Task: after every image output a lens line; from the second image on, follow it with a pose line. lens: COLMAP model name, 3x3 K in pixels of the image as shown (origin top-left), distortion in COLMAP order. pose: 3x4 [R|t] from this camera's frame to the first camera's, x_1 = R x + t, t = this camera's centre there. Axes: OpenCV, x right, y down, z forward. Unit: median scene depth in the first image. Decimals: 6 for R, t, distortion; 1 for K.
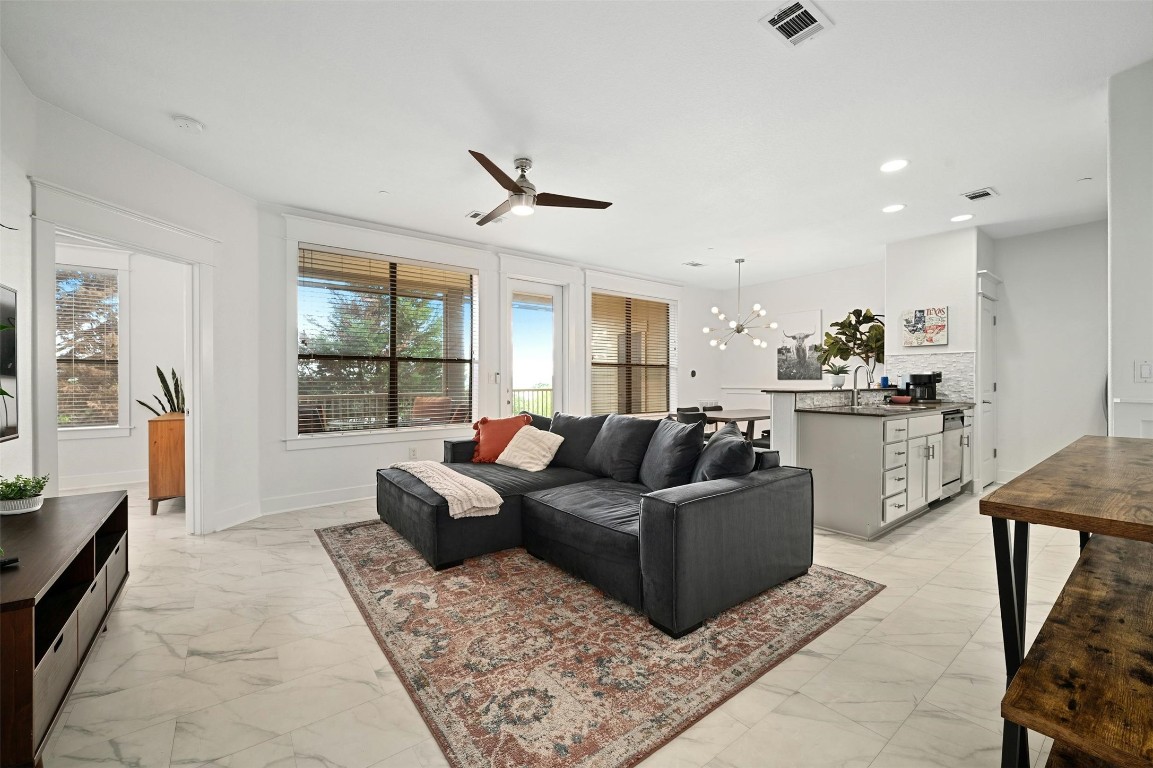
lens RADIAL K [[459.8, 0, 577.9], [0, 459.8, 382.6], [0, 0, 1]] dist [-0.002654, -0.000179]
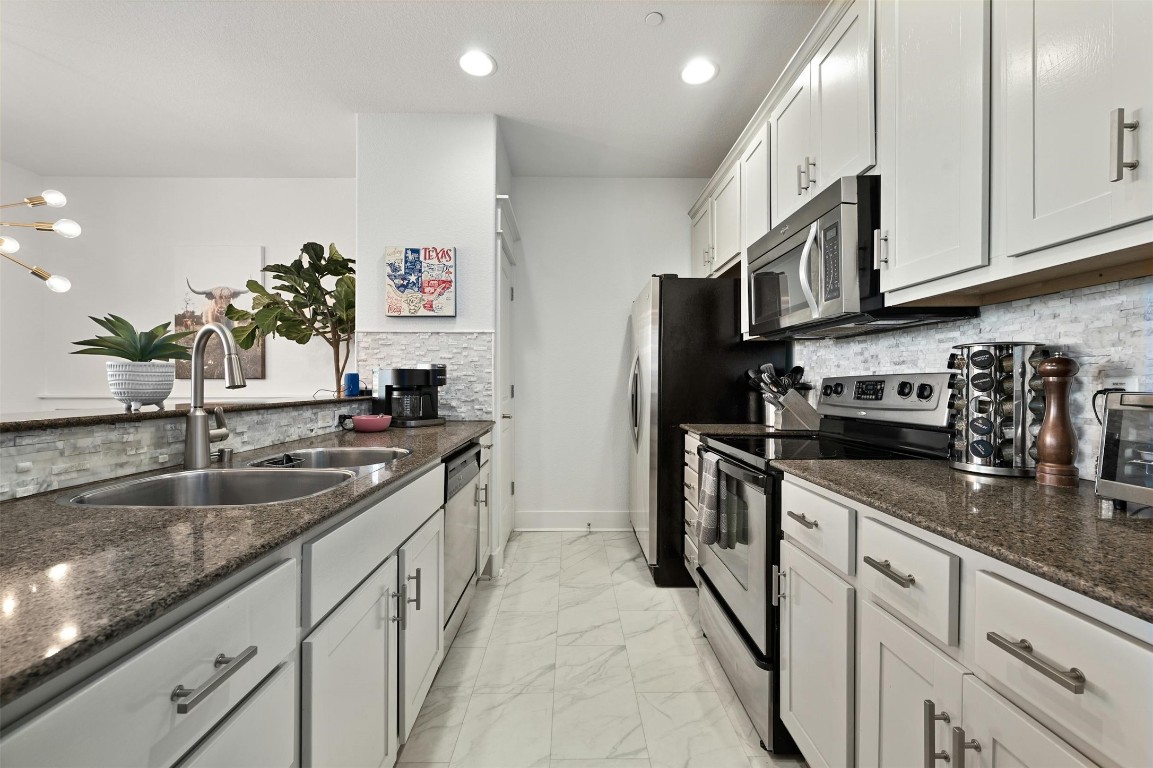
lens RADIAL K [[459.8, 0, 576.5], [0, 459.8, 382.7], [0, 0, 1]] dist [-0.002654, -0.000179]
pose [[0.600468, 0.000253, 0.799649, 0.447556], [0.001507, 0.999998, -0.001448, -0.002162], [-0.799647, 0.002075, 0.600466, 0.547425]]
